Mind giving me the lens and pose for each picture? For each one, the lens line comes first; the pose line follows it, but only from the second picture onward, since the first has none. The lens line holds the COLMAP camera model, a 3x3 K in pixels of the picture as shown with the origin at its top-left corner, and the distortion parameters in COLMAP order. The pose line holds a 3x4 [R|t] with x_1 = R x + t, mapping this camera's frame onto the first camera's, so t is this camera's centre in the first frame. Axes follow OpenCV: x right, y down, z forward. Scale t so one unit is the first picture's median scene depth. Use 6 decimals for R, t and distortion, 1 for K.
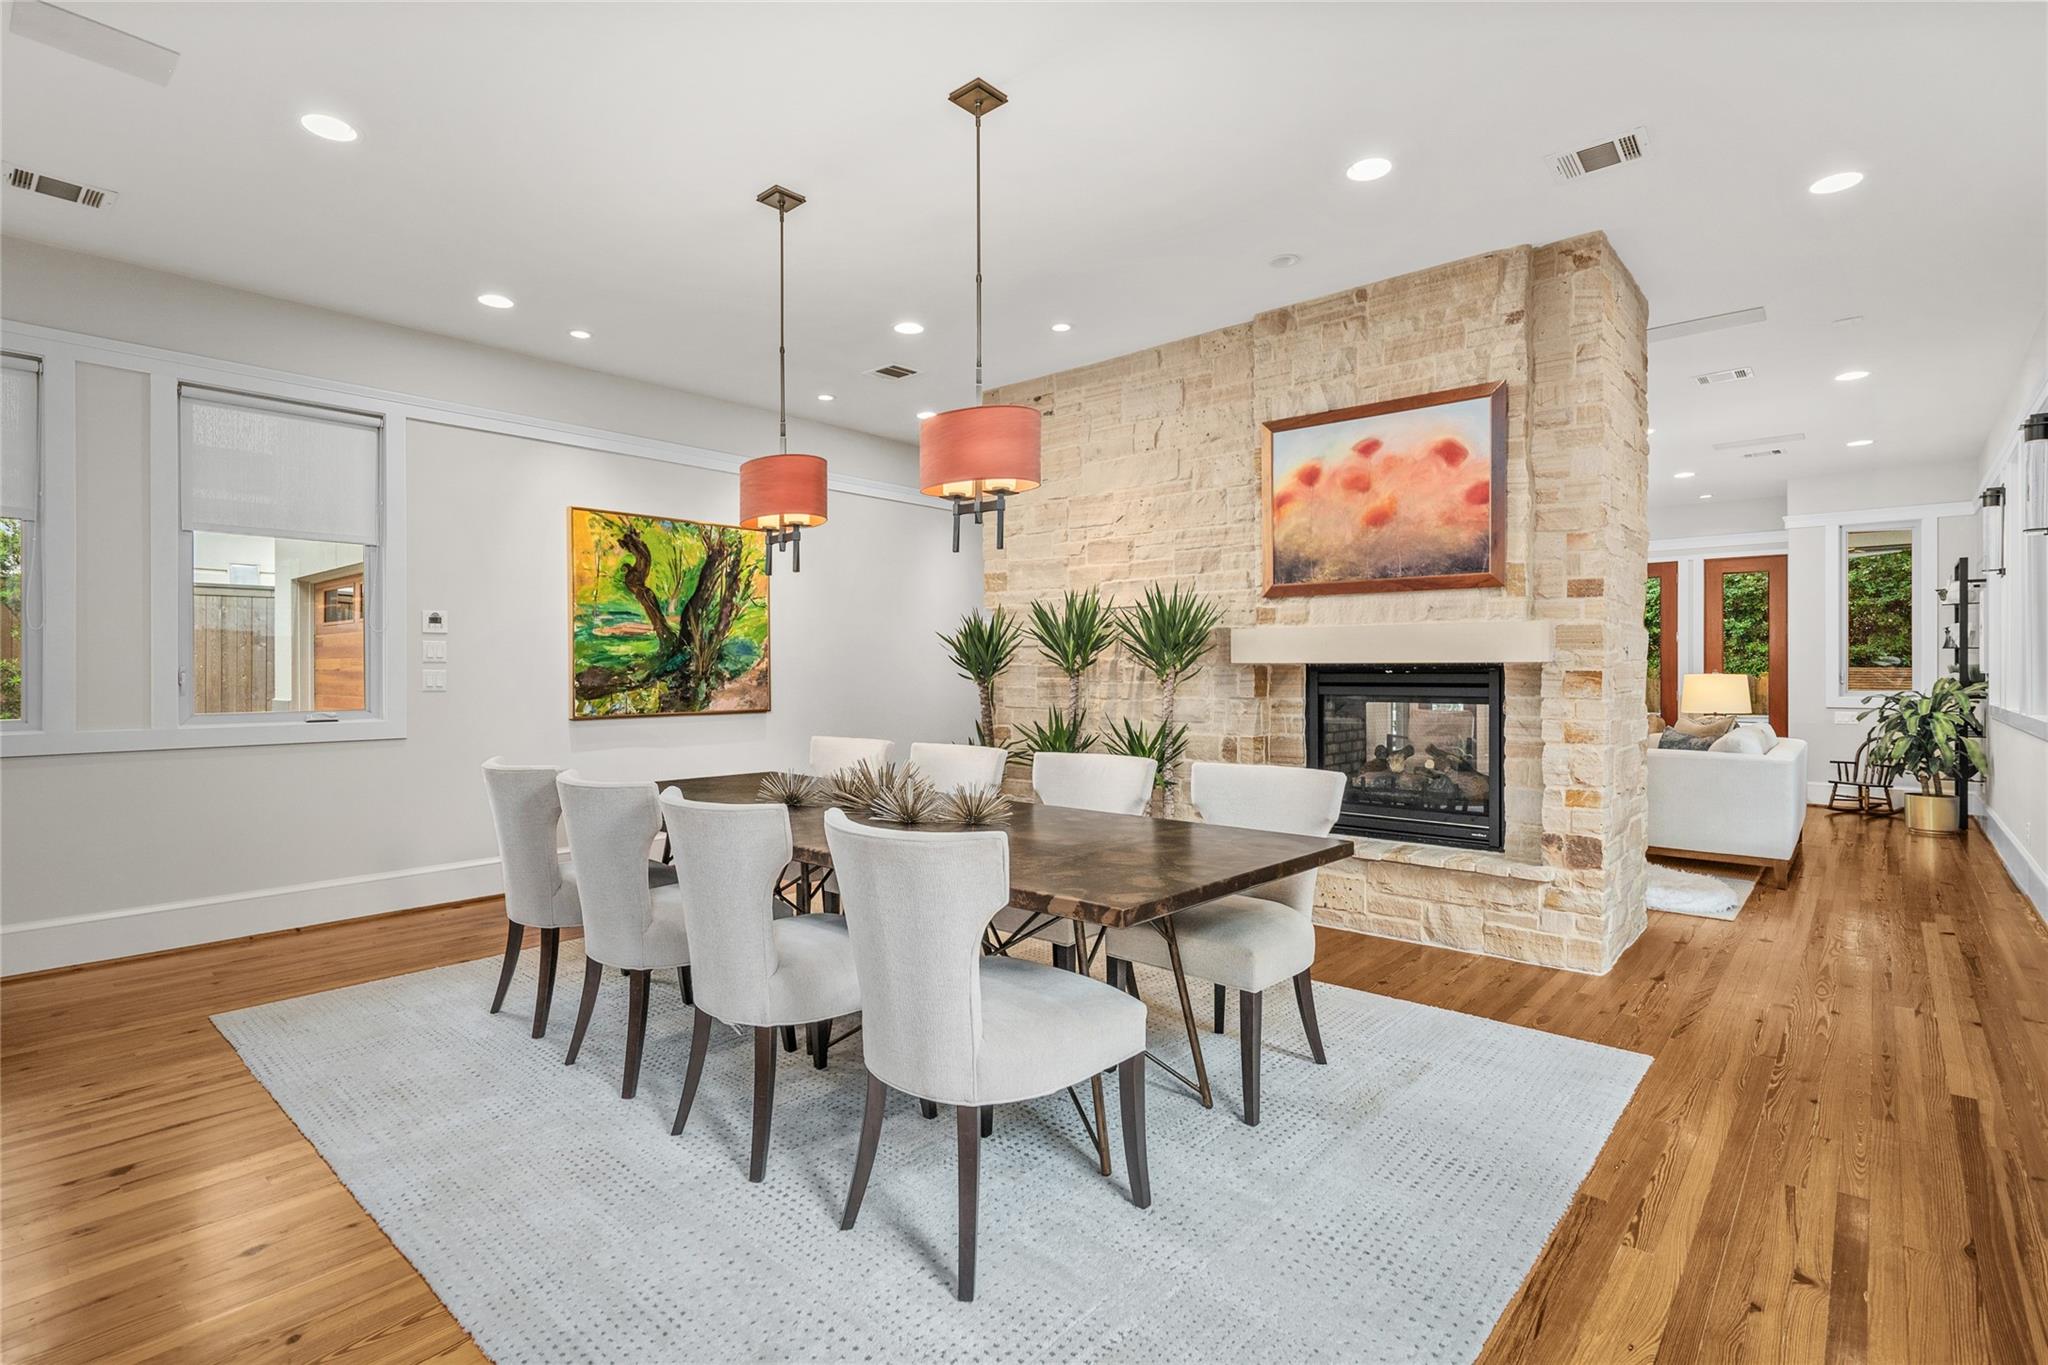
lens RADIAL K [[959.8, 0, 1021.1], [0, 959.8, 674.5], [0, 0, 1]] dist [-0.000631, 0.000031]
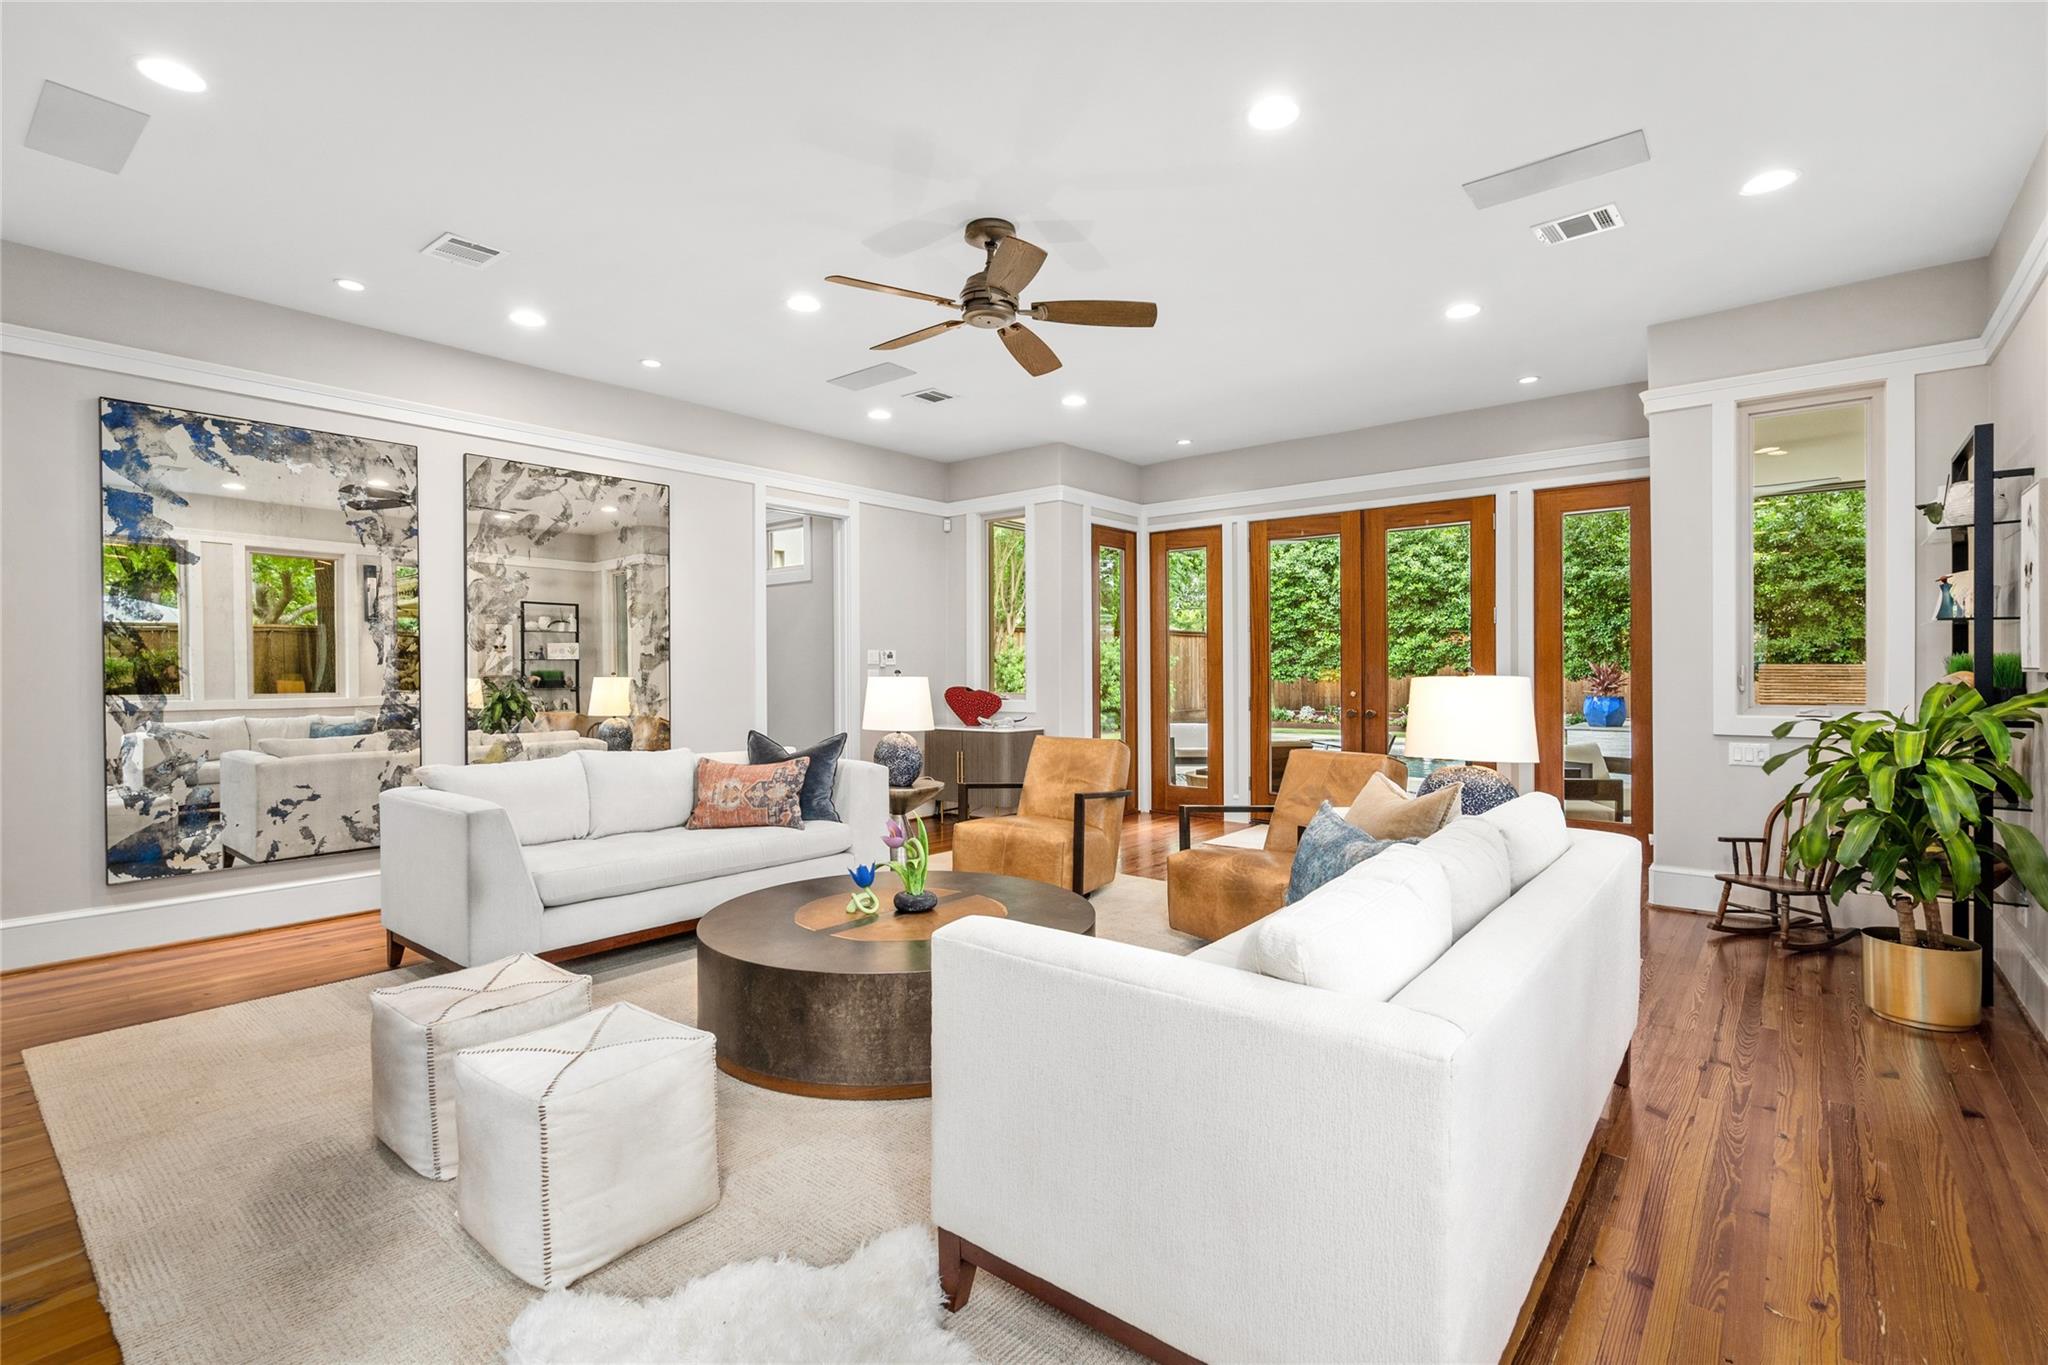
lens RADIAL K [[945.7, 0, 1024.0], [0, 945.7, 682.5], [0, 0, 1]] dist [0.000118, -0.000355]
pose [[0.999162, -0.004782, 0.040655, 0.097906], [0.004493, 0.999964, 0.007202, -0.000311], [-0.040688, -0.007014, 0.999147, 0.110160]]
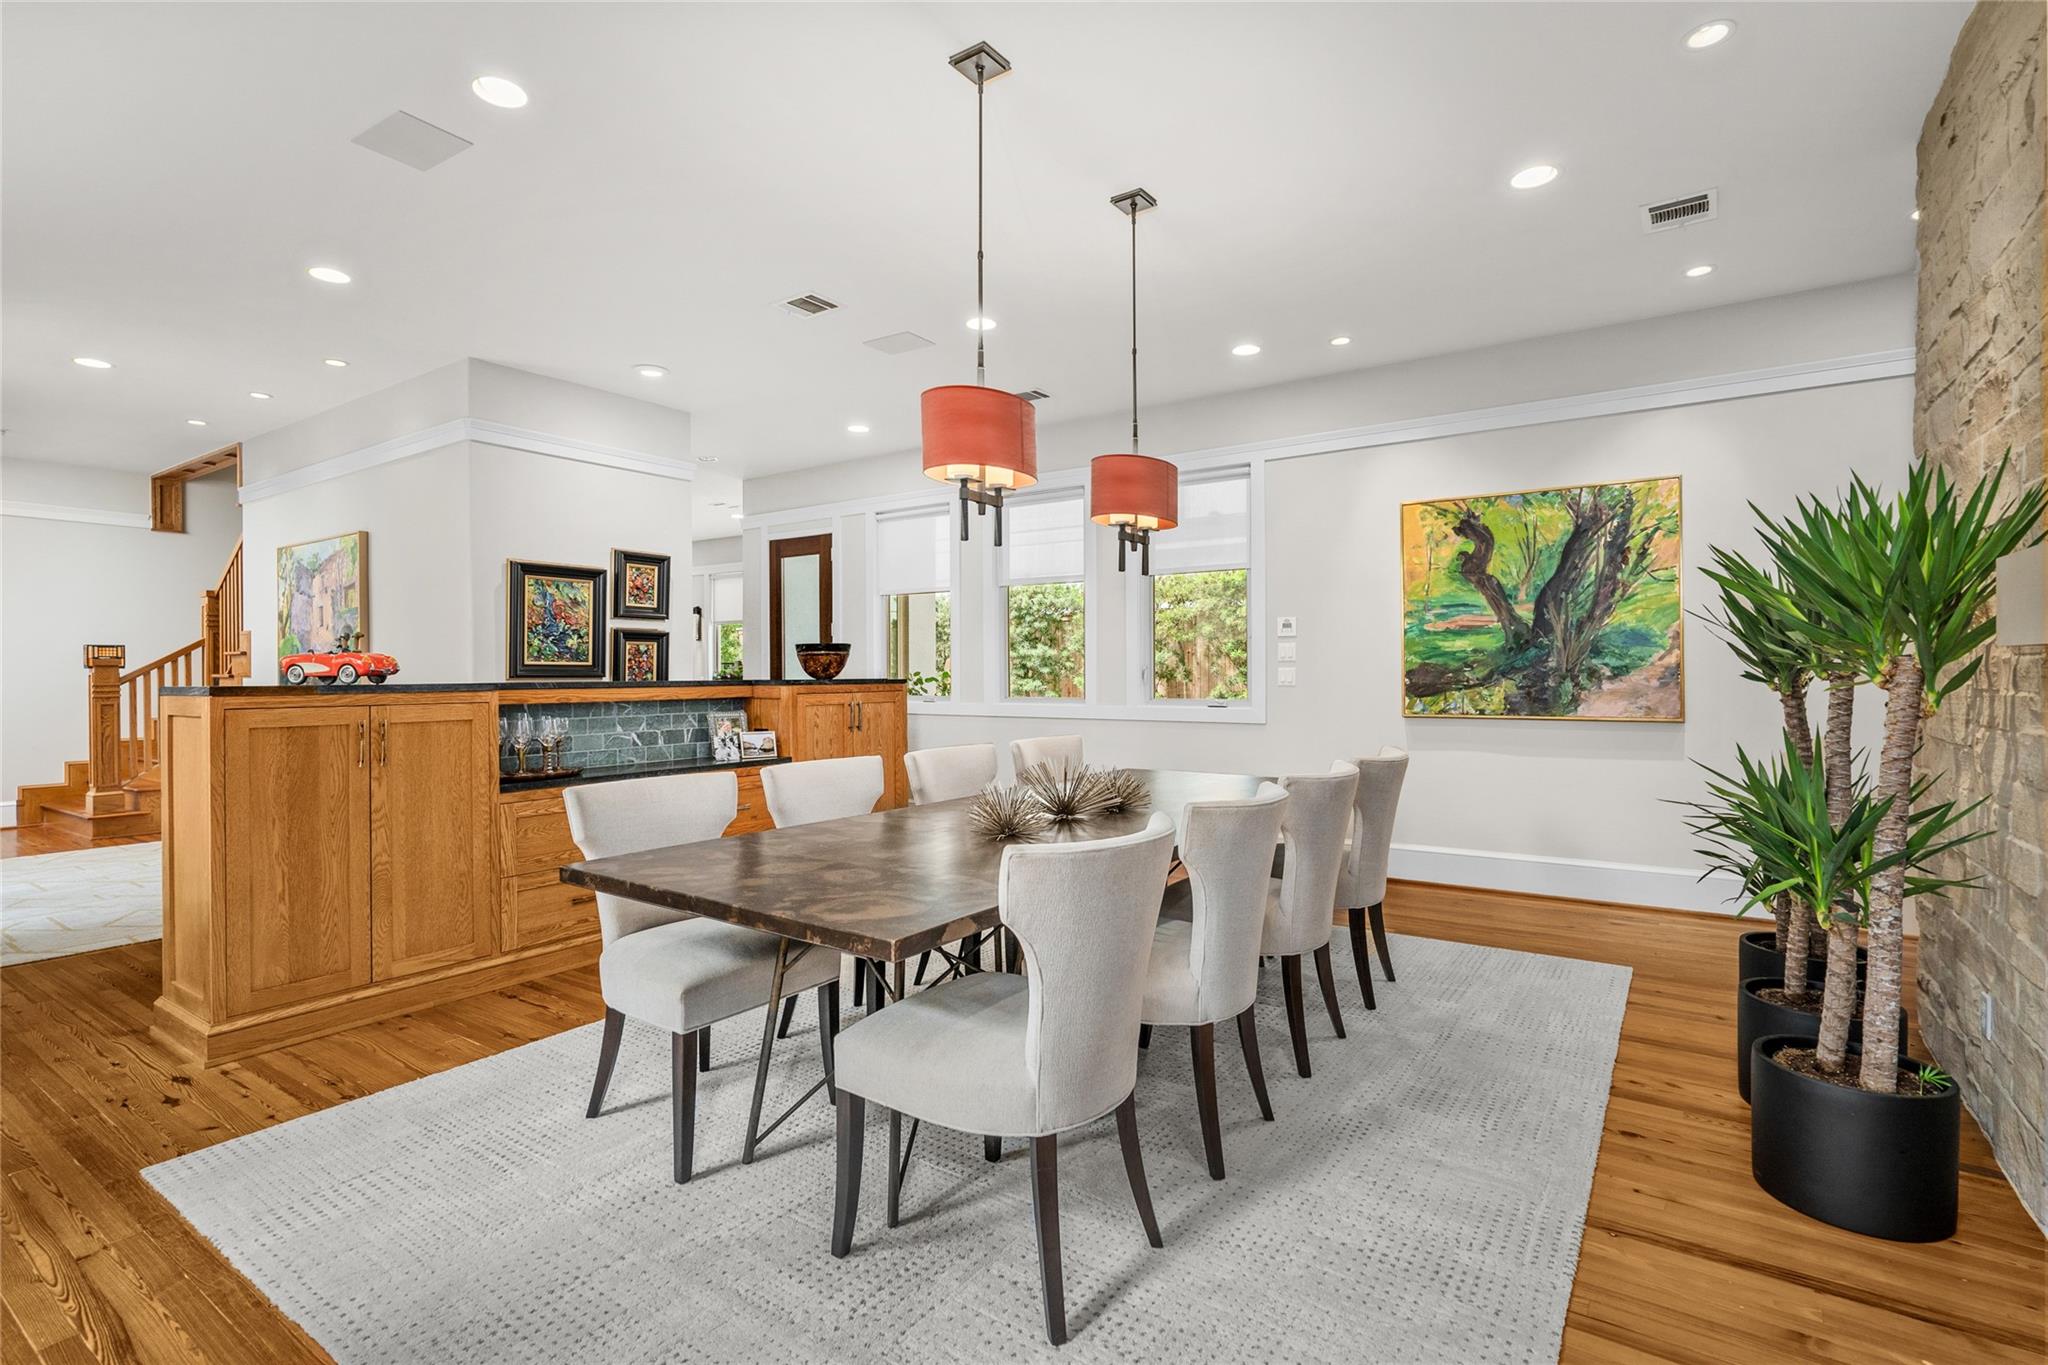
lens RADIAL K [[959.8, 0, 1021.1], [0, 959.8, 674.5], [0, 0, 1]] dist [-0.000631, 0.000031]
pose [[0.127510, 0.004808, -0.991826, 0.465235], [-0.000725, 0.999988, 0.004754, -0.001323], [0.991837, 0.000113, 0.127512, 0.473995]]
